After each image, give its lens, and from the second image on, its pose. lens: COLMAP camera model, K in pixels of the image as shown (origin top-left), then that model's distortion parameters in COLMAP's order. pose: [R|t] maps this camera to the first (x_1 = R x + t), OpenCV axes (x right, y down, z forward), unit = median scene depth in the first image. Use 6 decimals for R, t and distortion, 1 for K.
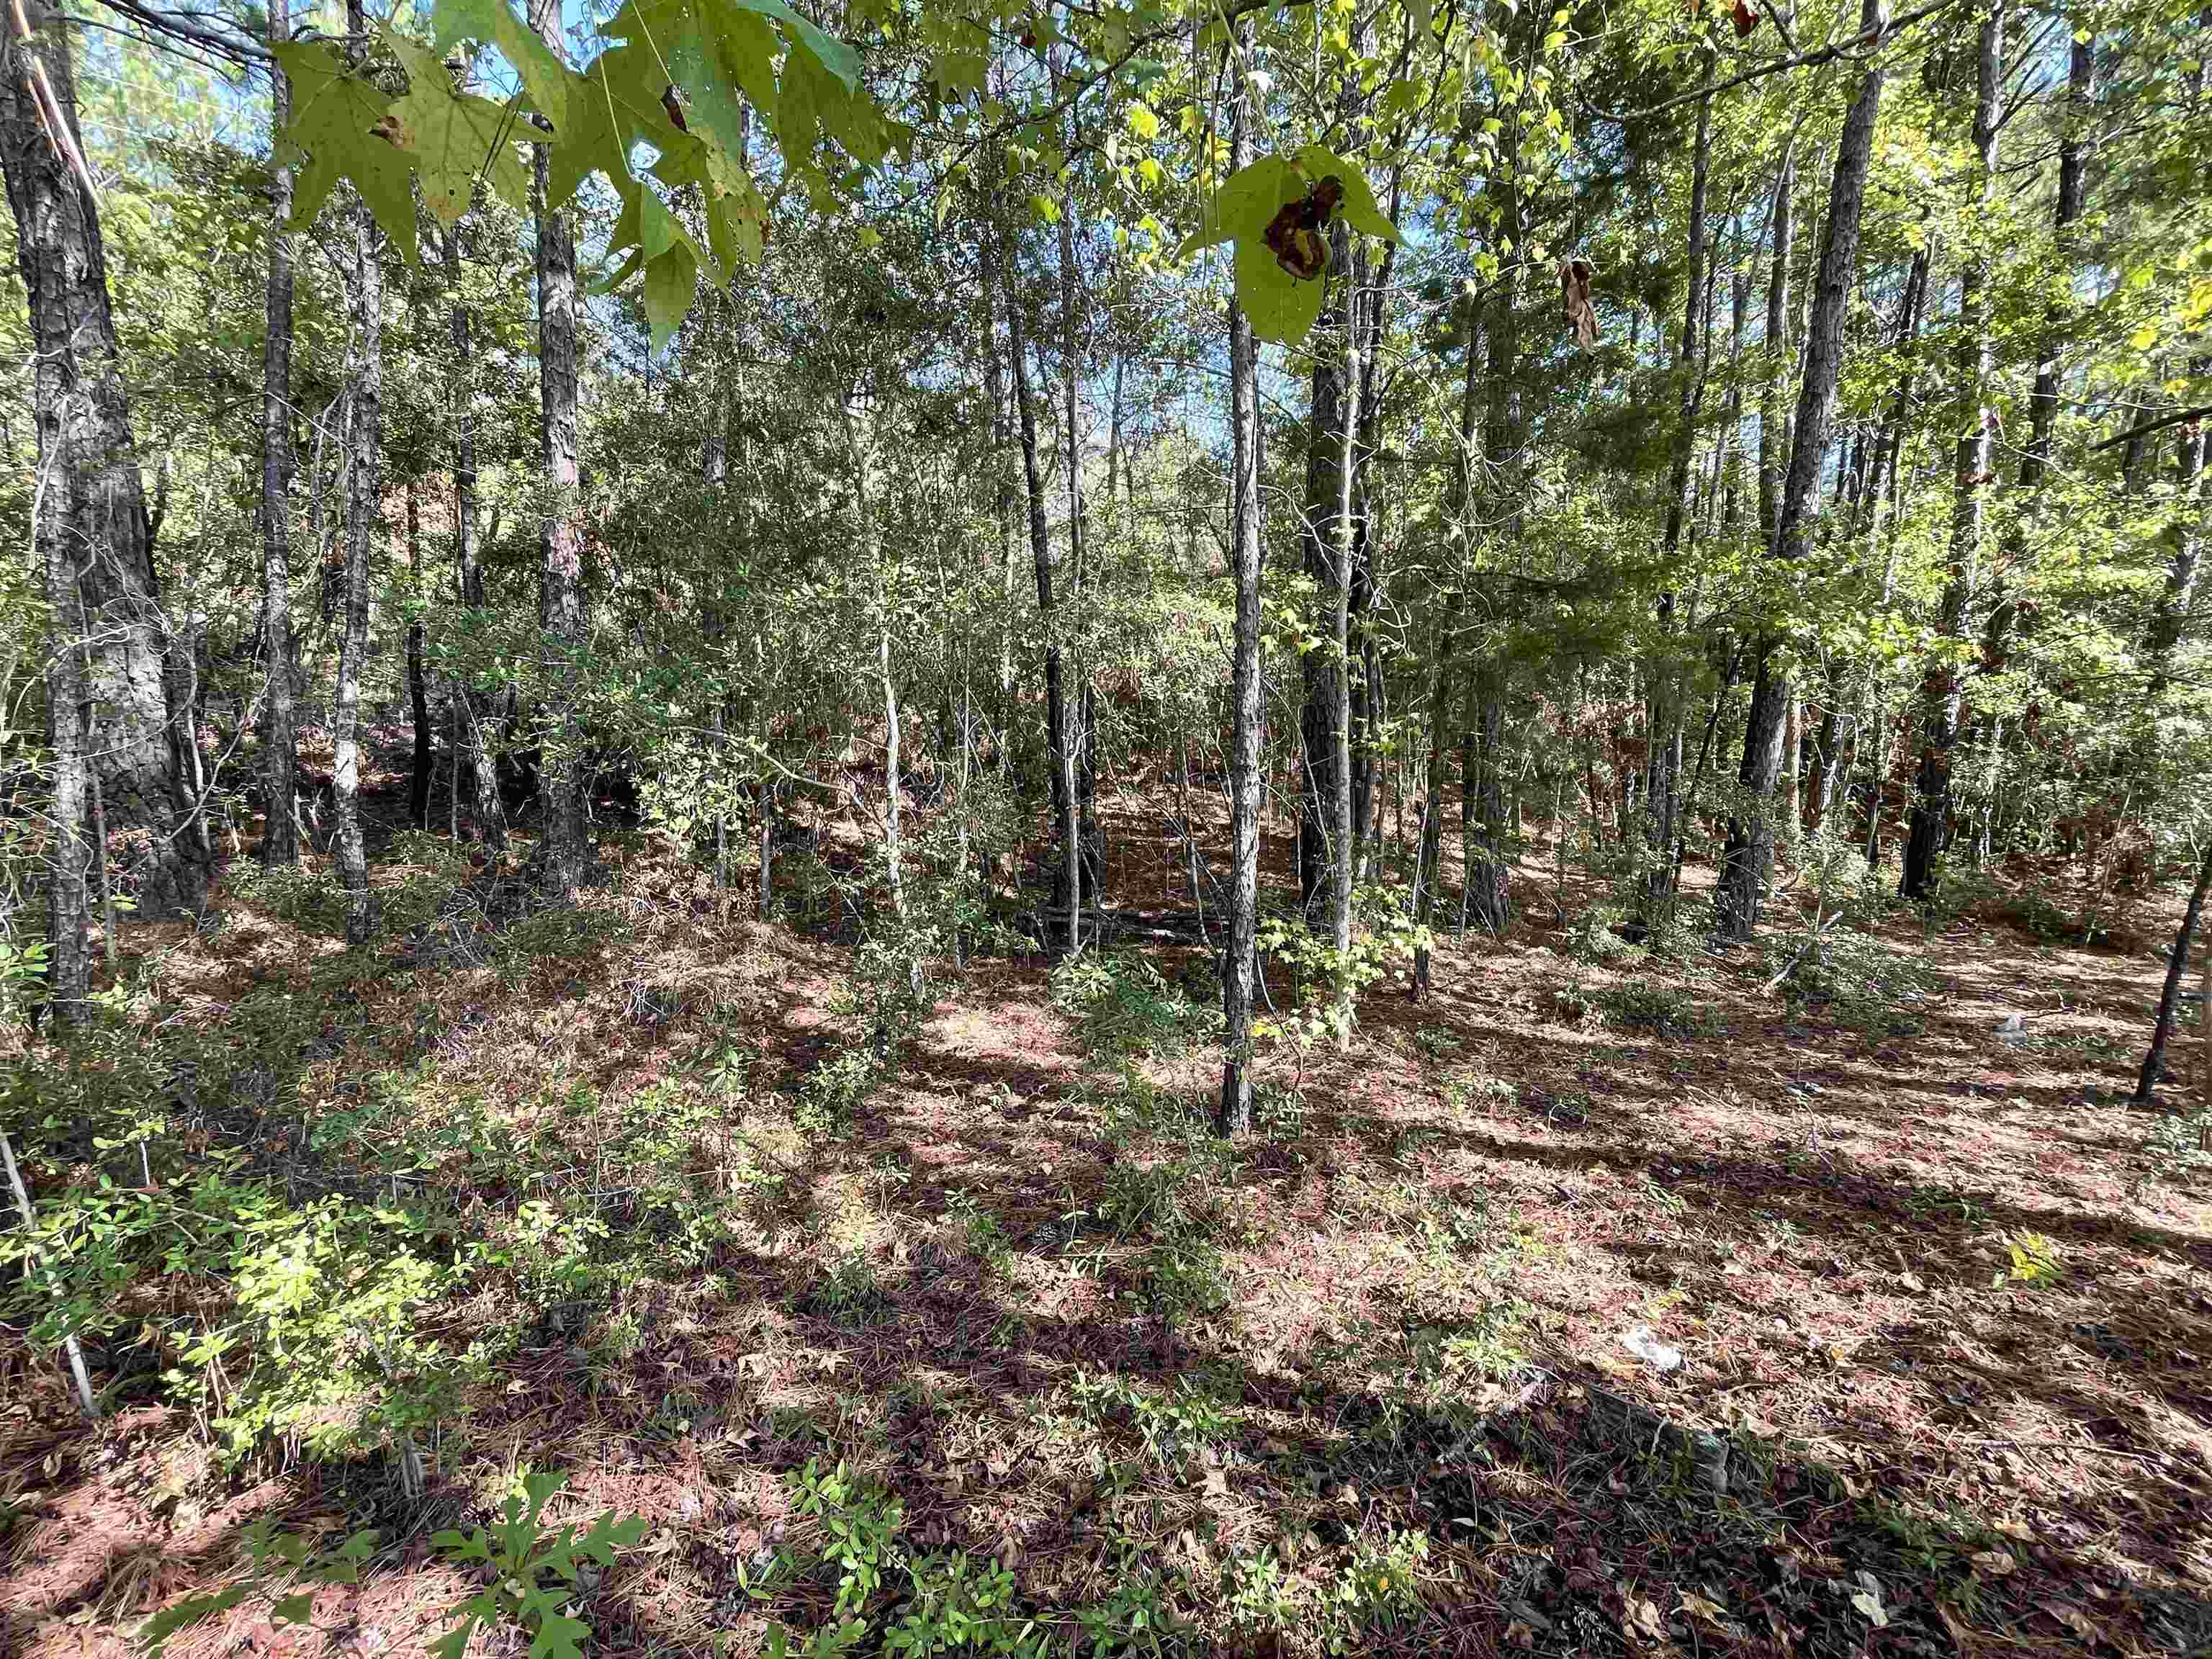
lens RADIAL K [[972.0, 0, 1106.0], [0, 972.0, 829.5], [0, 0, 1]] dist [0.017580, 0.000287]
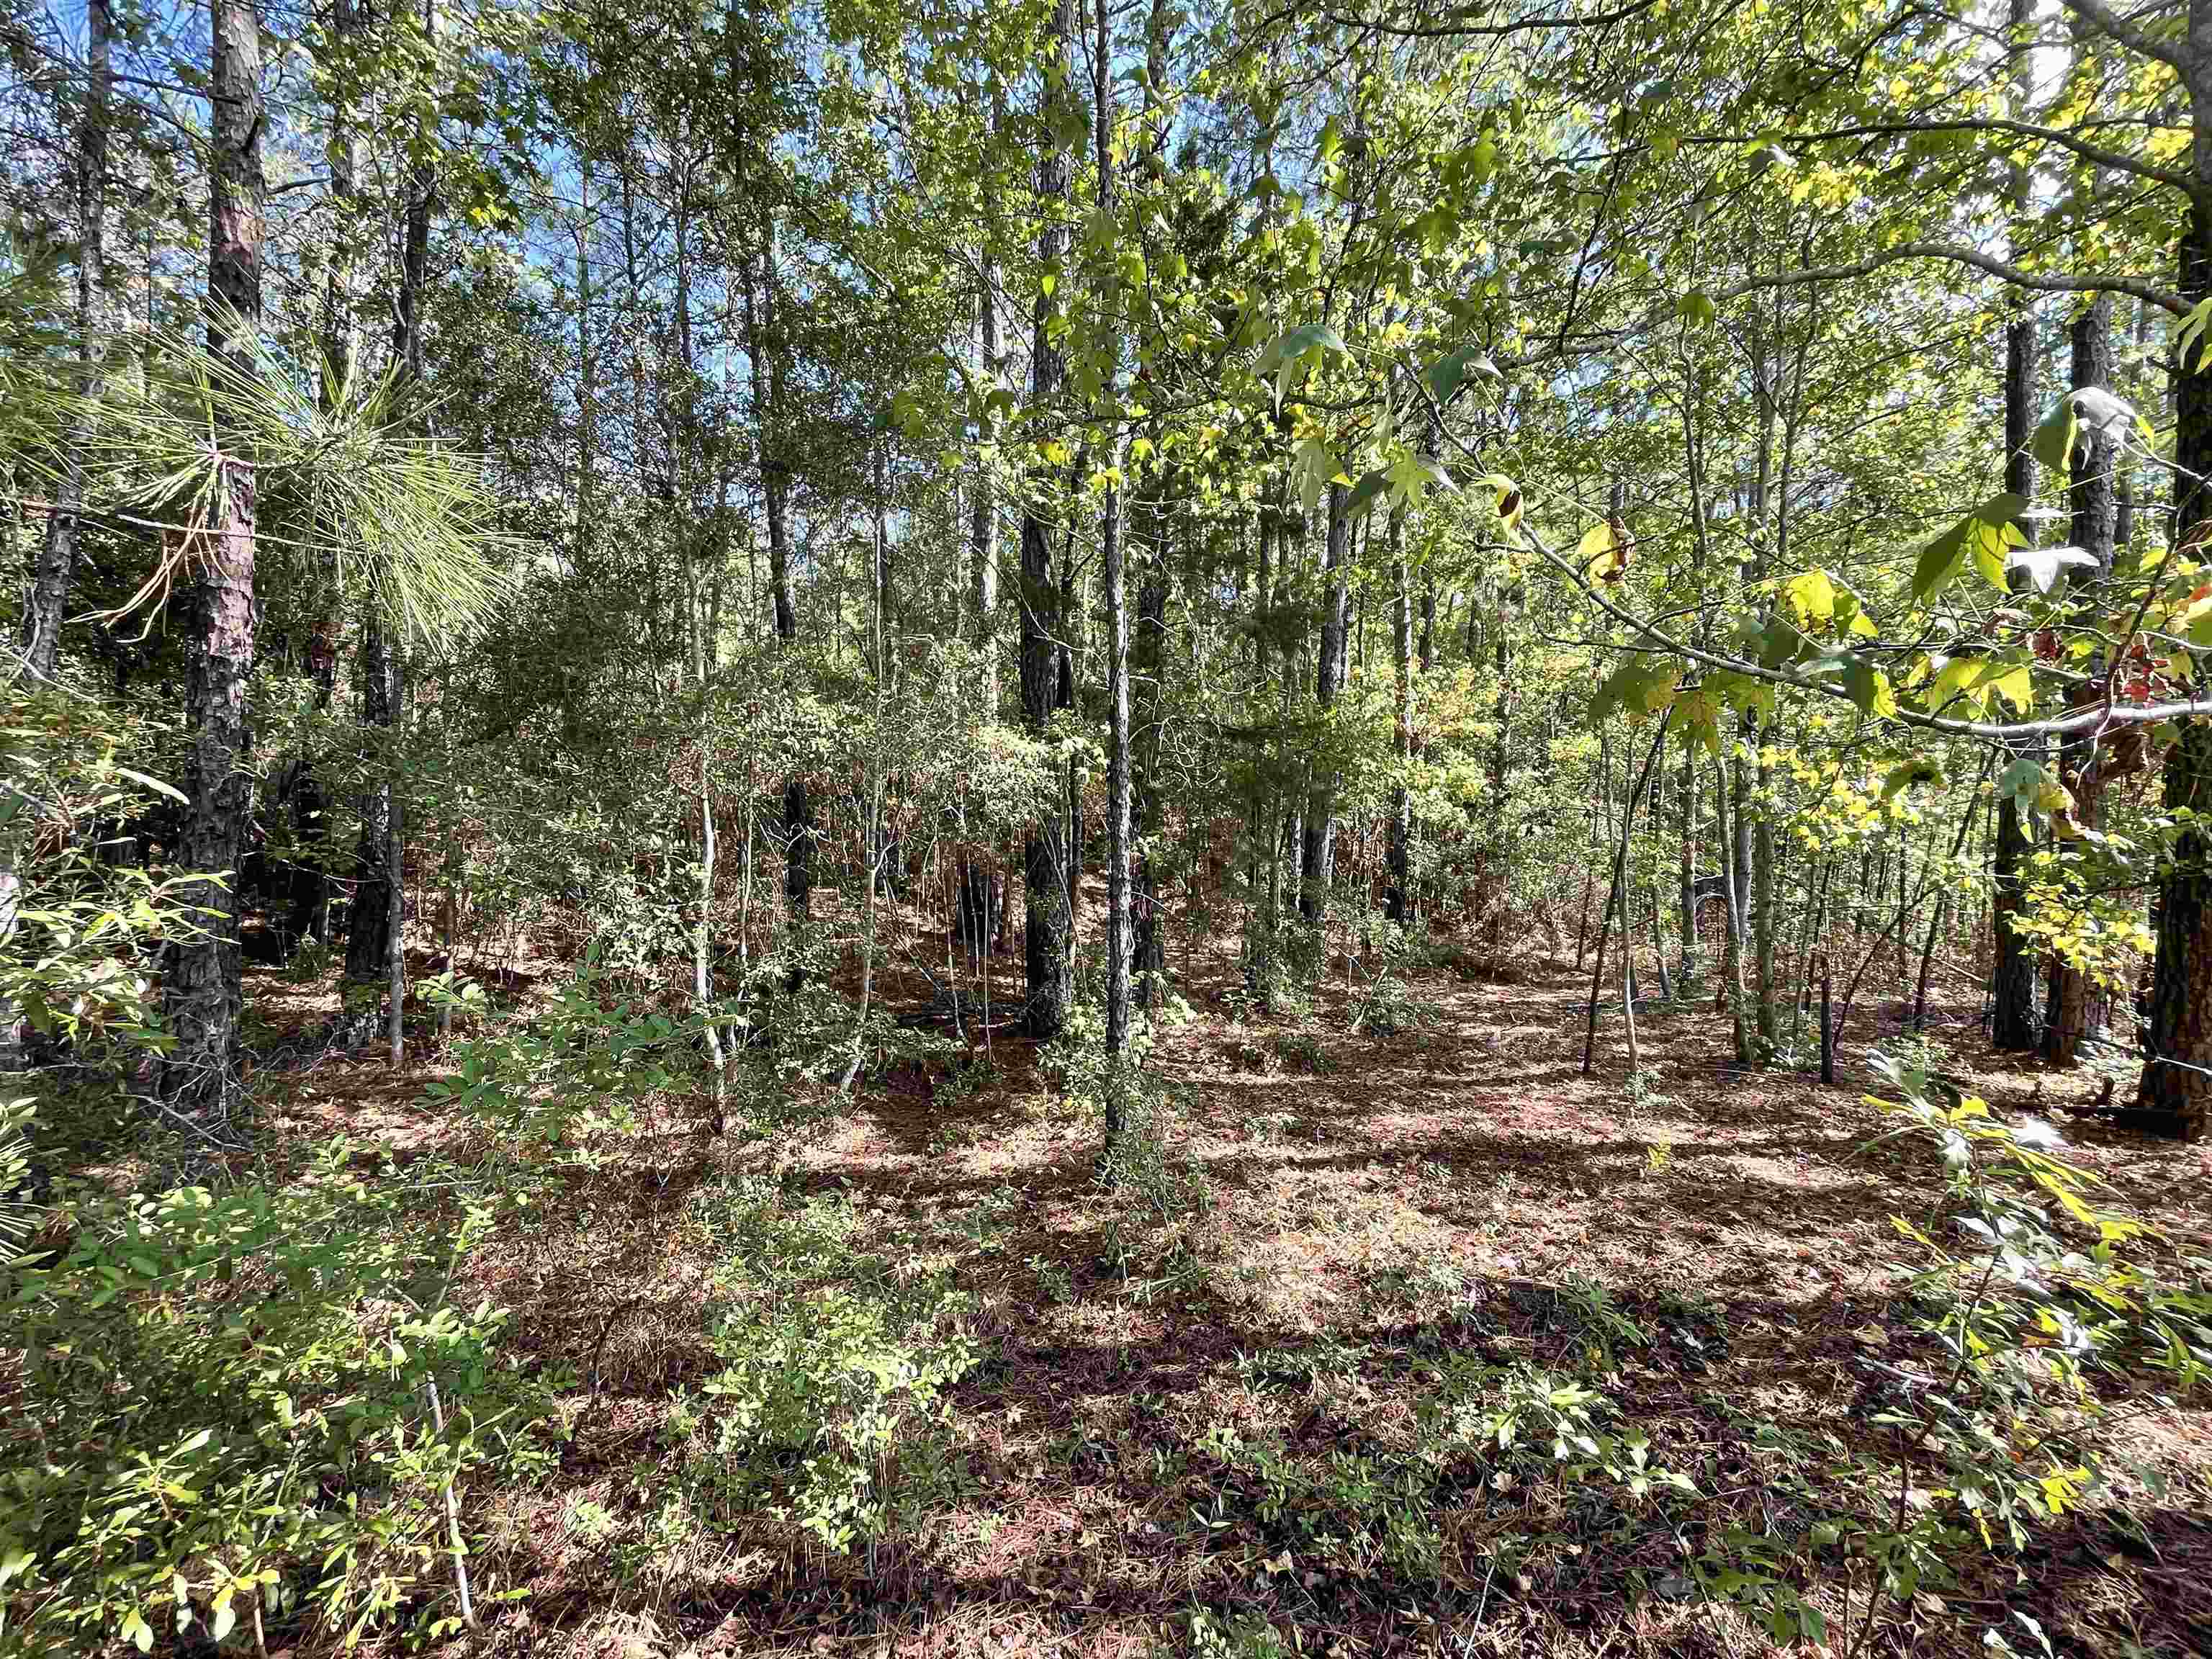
lens RADIAL K [[972.0, 0, 1106.0], [0, 972.0, 829.5], [0, 0, 1]] dist [0.017580, 0.000287]
pose [[0.889942, -0.001354, 0.456073, -0.277791], [0.041979, 0.995994, -0.078958, -0.021274], [-0.454138, 0.089414, 0.886433, -0.060415]]
